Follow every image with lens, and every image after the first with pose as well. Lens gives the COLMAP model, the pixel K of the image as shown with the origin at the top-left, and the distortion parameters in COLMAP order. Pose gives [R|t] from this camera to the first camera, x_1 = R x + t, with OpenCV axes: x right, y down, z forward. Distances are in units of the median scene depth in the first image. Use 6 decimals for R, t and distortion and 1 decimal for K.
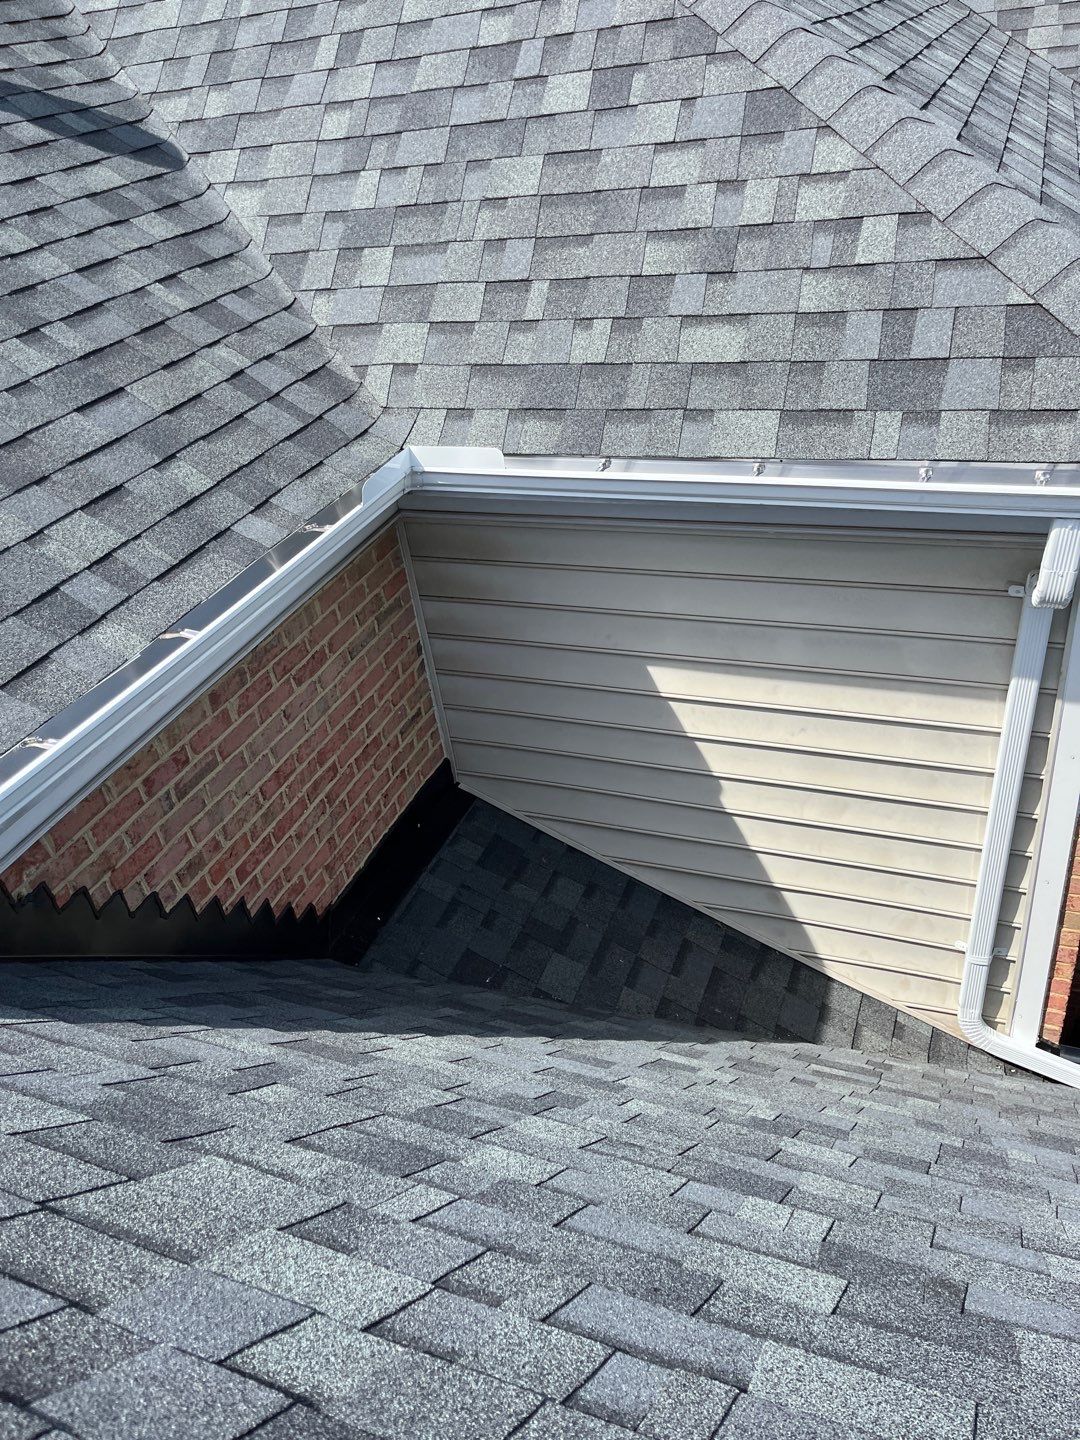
lens RADIAL K [[1064.3, 0, 553.6], [0, 1064.3, 700.8], [0, 0, 1]] dist [0.081097, -0.091200]
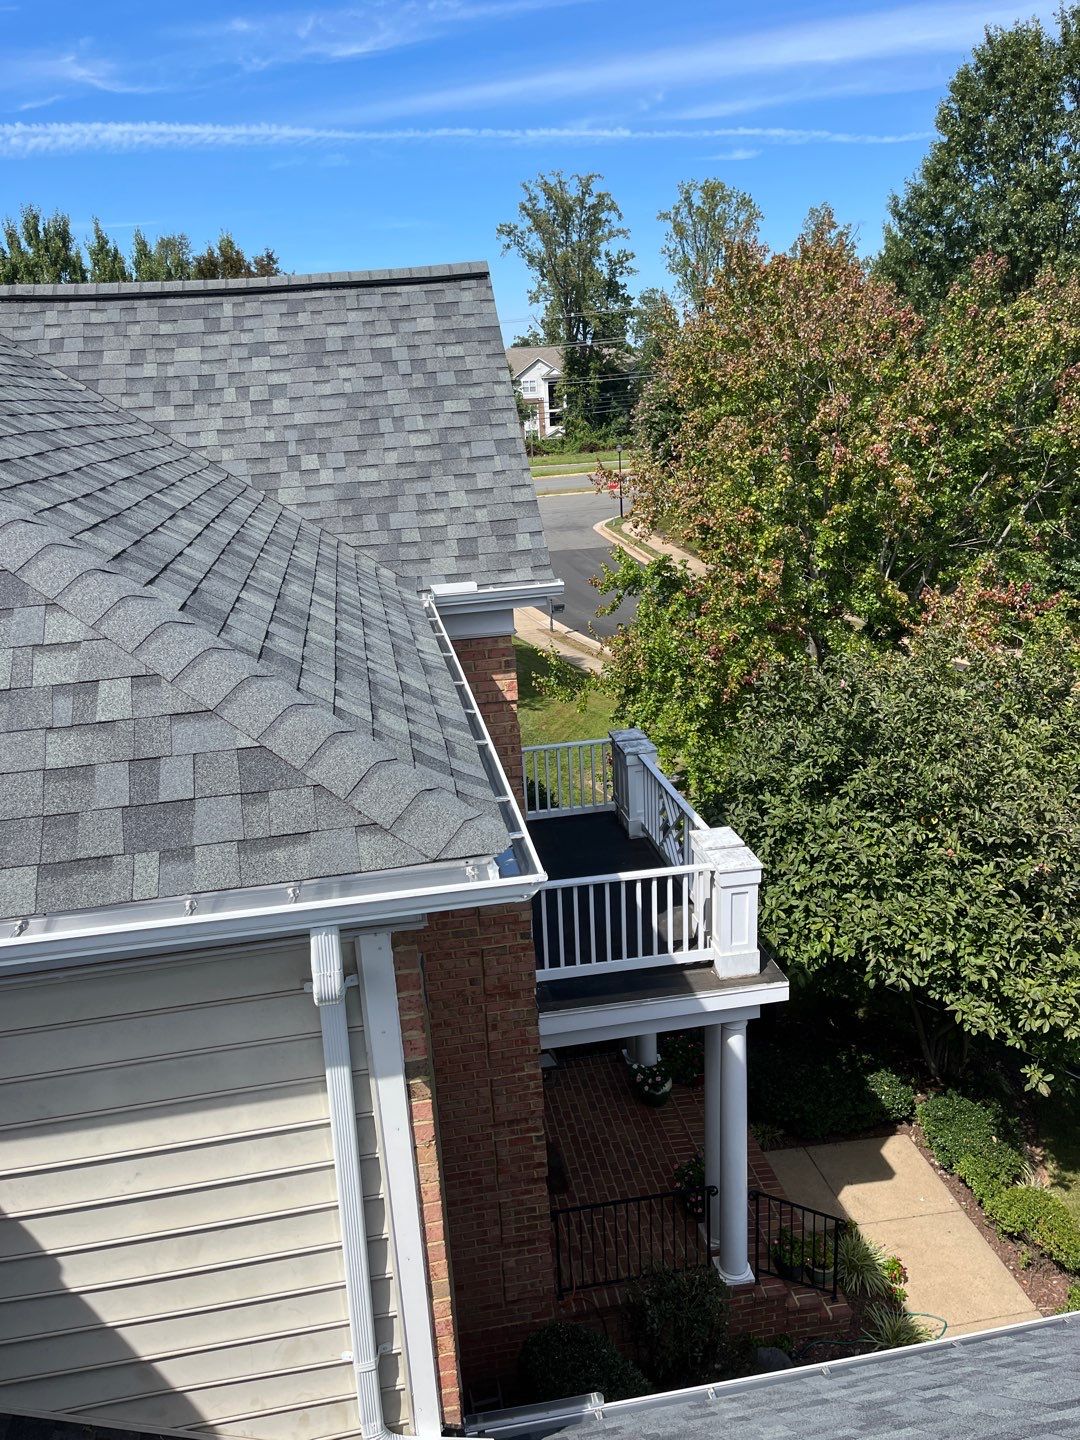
lens RADIAL K [[1064.3, 0, 516.5], [0, 1064.3, 719.6], [0, 0, 1]] dist [0.081097, -0.091200]
pose [[0.865913, -0.090659, 0.491911, 0.109493], [0.236367, 0.940872, -0.242674, -0.046378], [-0.440824, 0.326406, 0.836142, -0.073410]]
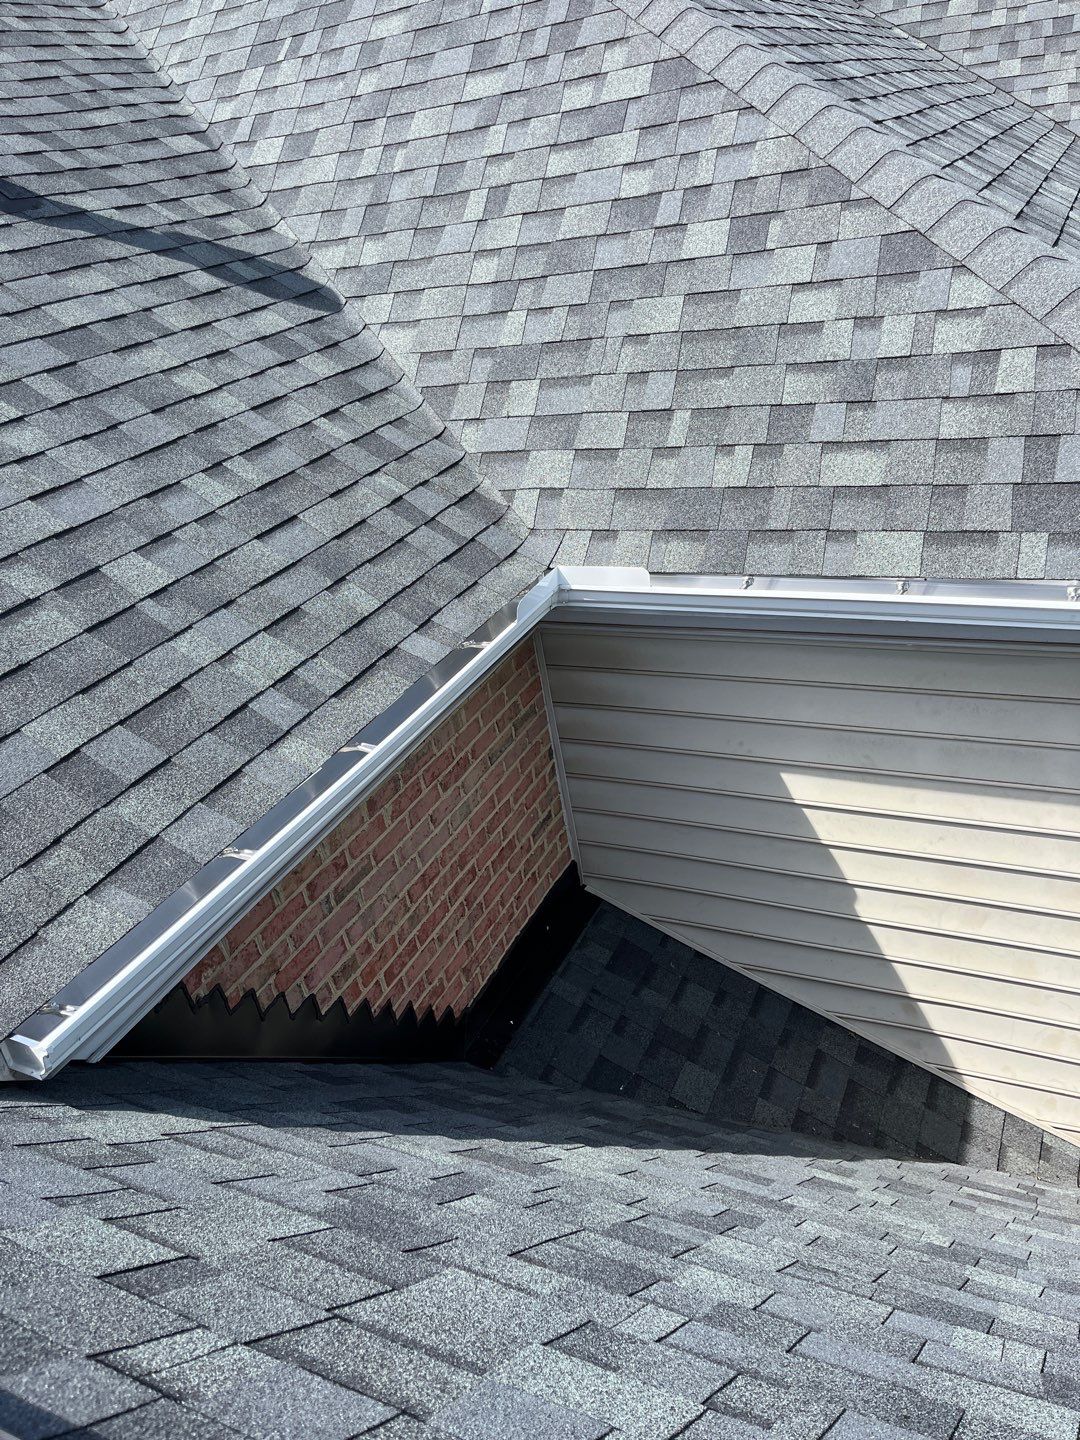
lens RADIAL K [[1064.3, 0, 572.2], [0, 1064.3, 708.5], [0, 0, 1]] dist [0.081097, -0.091200]
pose [[0.998229, 0.001448, -0.059474, -0.061391], [-0.006099, 0.996927, -0.078100, -0.016737], [0.059178, 0.078324, 0.995170, -0.034322]]
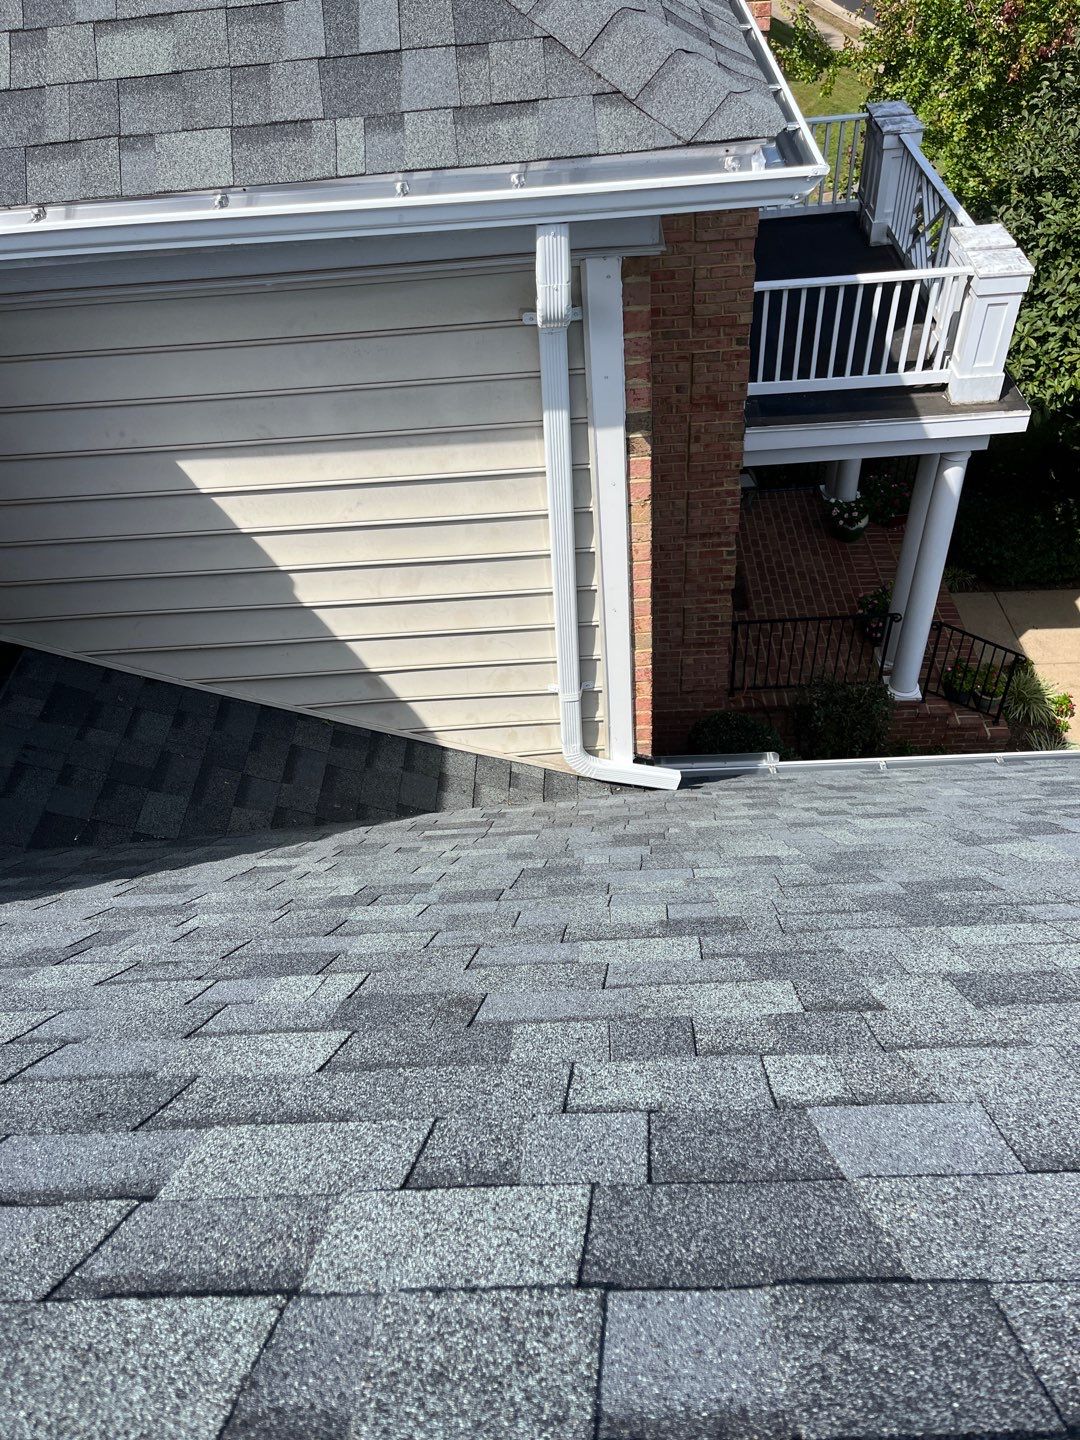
lens RADIAL K [[1064.3, 0, 526.2], [0, 1064.3, 683.2], [0, 0, 1]] dist [0.081097, -0.091200]
pose [[0.937830, -0.215341, 0.272217, 0.095789], [0.170349, 0.968884, 0.179569, 0.043774], [-0.302415, -0.122034, 0.945332, 0.048149]]
